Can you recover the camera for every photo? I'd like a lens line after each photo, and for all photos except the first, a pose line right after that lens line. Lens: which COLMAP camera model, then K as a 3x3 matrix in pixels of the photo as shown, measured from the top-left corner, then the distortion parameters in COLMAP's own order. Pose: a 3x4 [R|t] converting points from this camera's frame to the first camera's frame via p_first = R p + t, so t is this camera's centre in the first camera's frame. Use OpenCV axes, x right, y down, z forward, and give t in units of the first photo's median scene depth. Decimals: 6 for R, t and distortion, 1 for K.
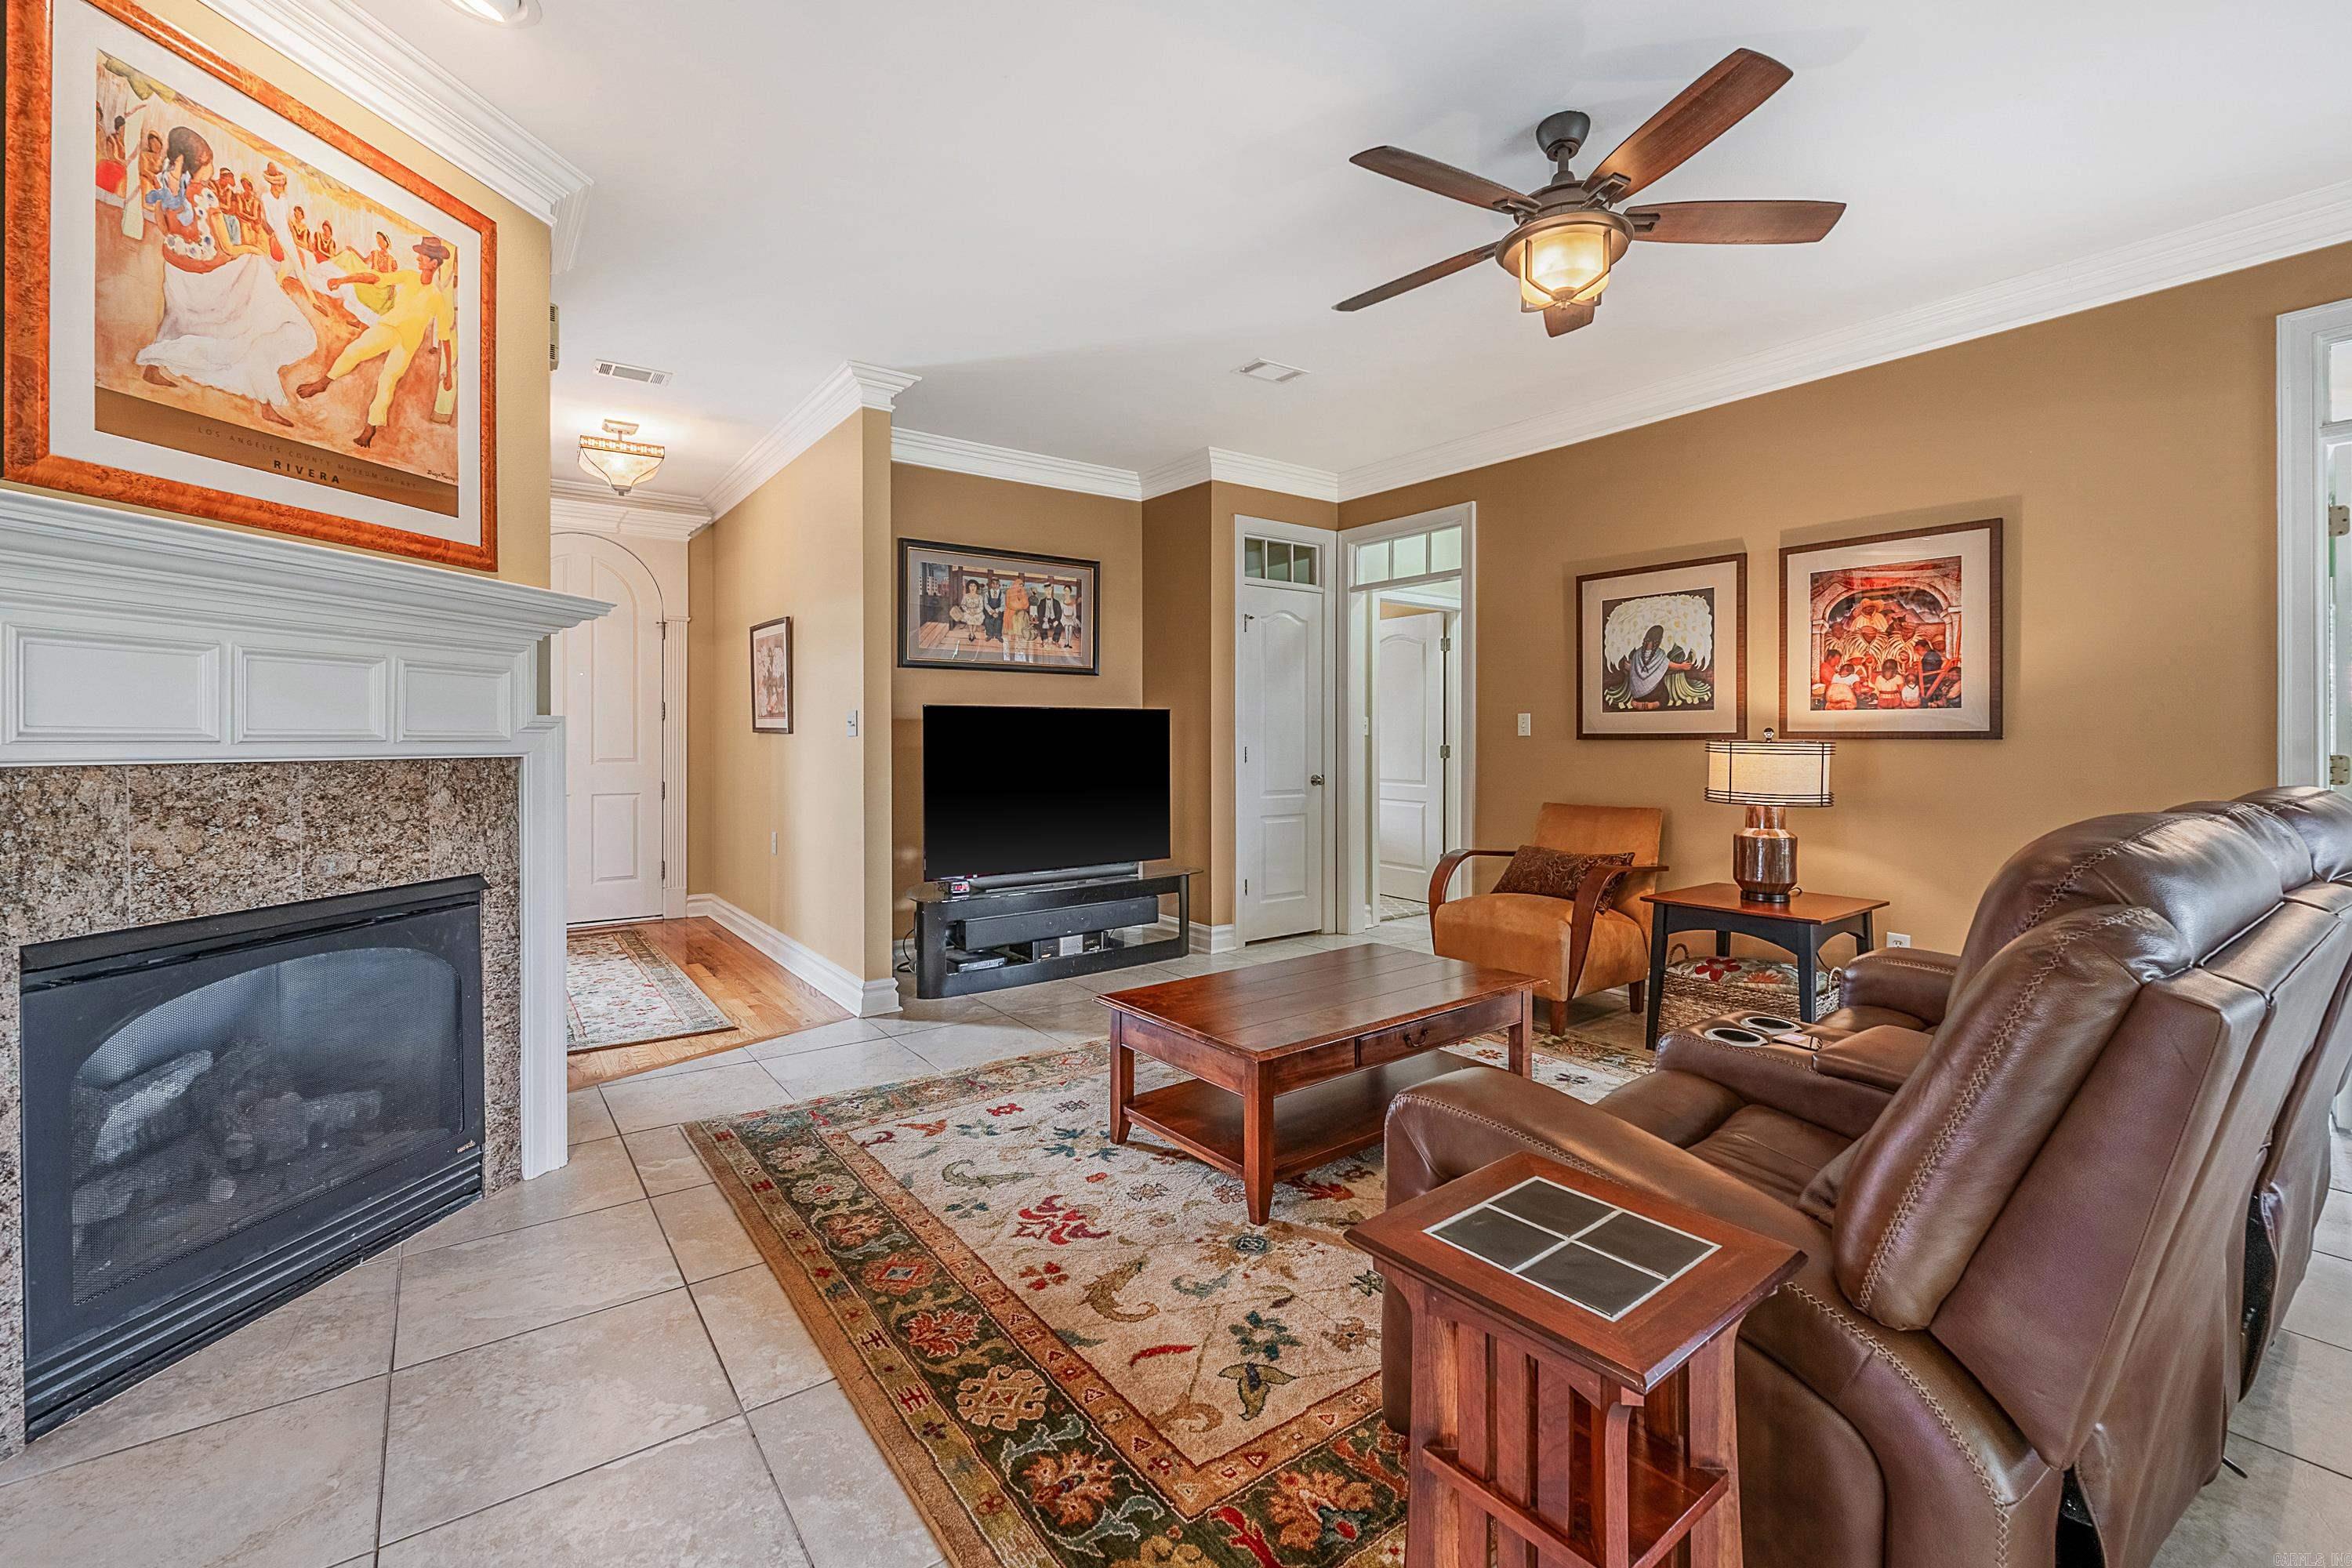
lens RADIAL K [[977.8, 0, 1179.7], [0, 977.8, 753.8], [0, 0, 1]] dist [-0.001603, -0.000449]
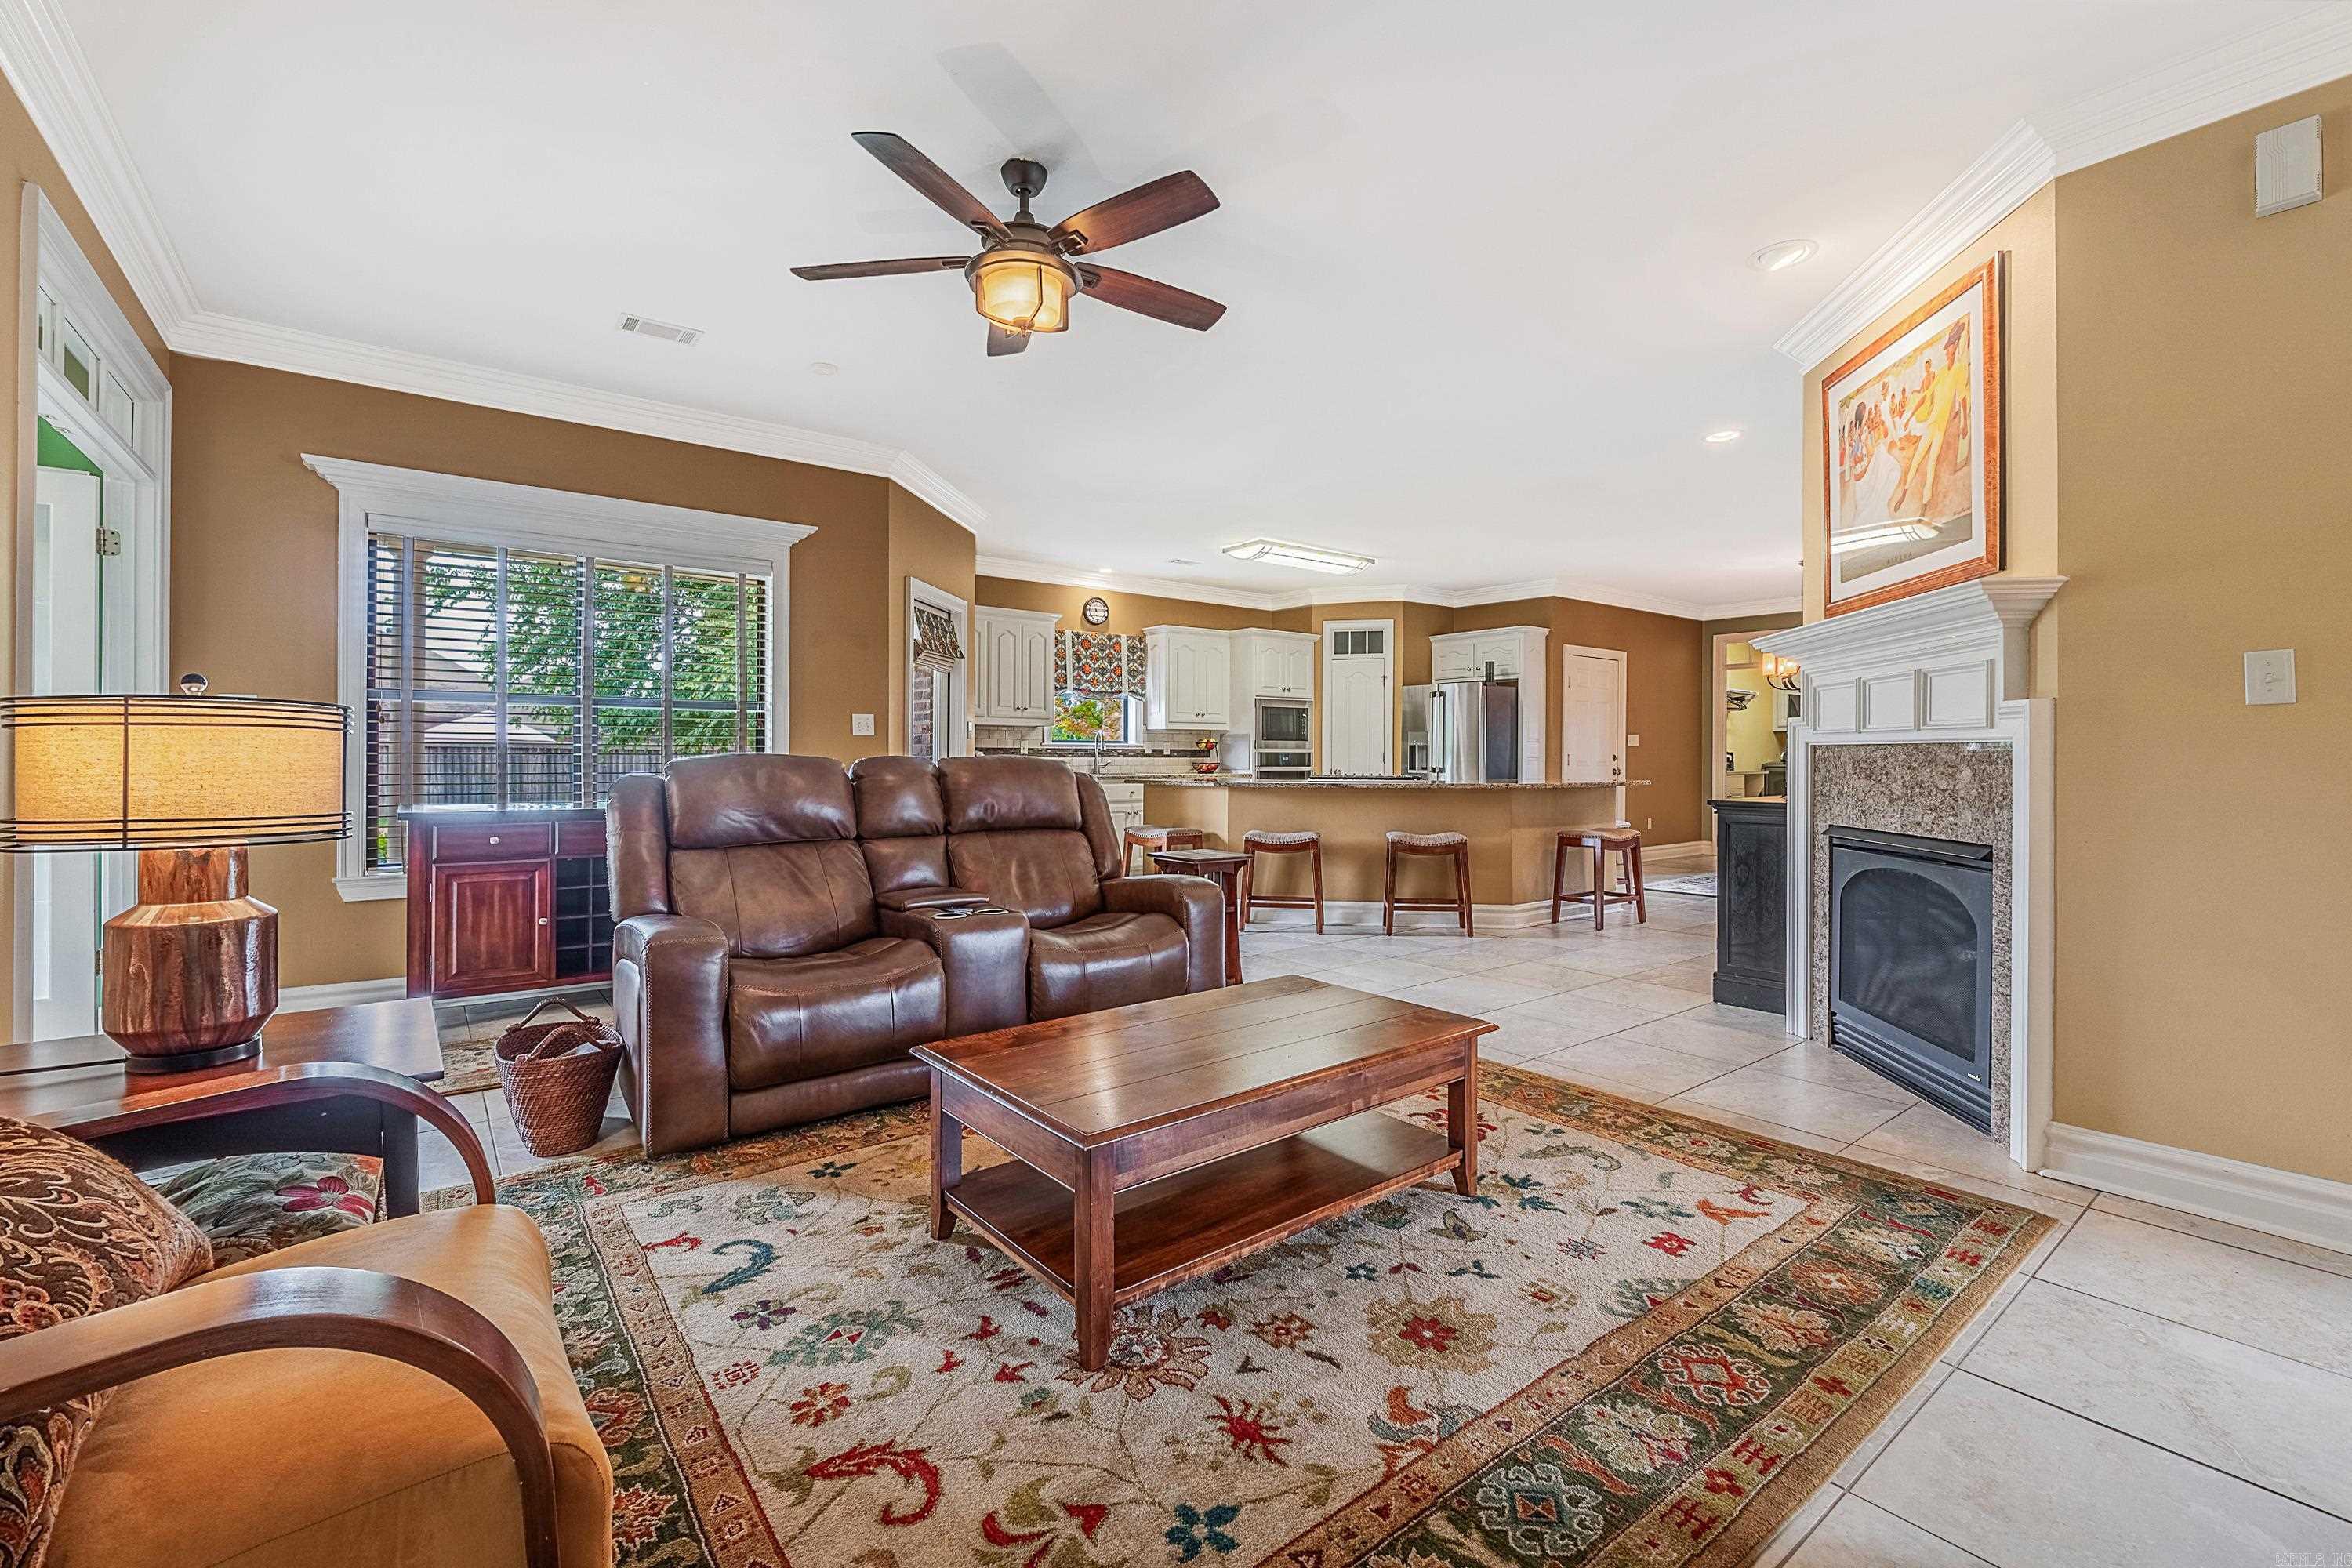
lens RADIAL K [[977.8, 0, 1179.7], [0, 977.8, 753.8], [0, 0, 1]] dist [-0.001603, -0.000449]
pose [[-0.999797, -0.001578, -0.020098, 0.249077], [-0.001876, 0.999889, 0.014797, 0.002338], [0.020072, 0.014831, -0.999689, 2.229653]]
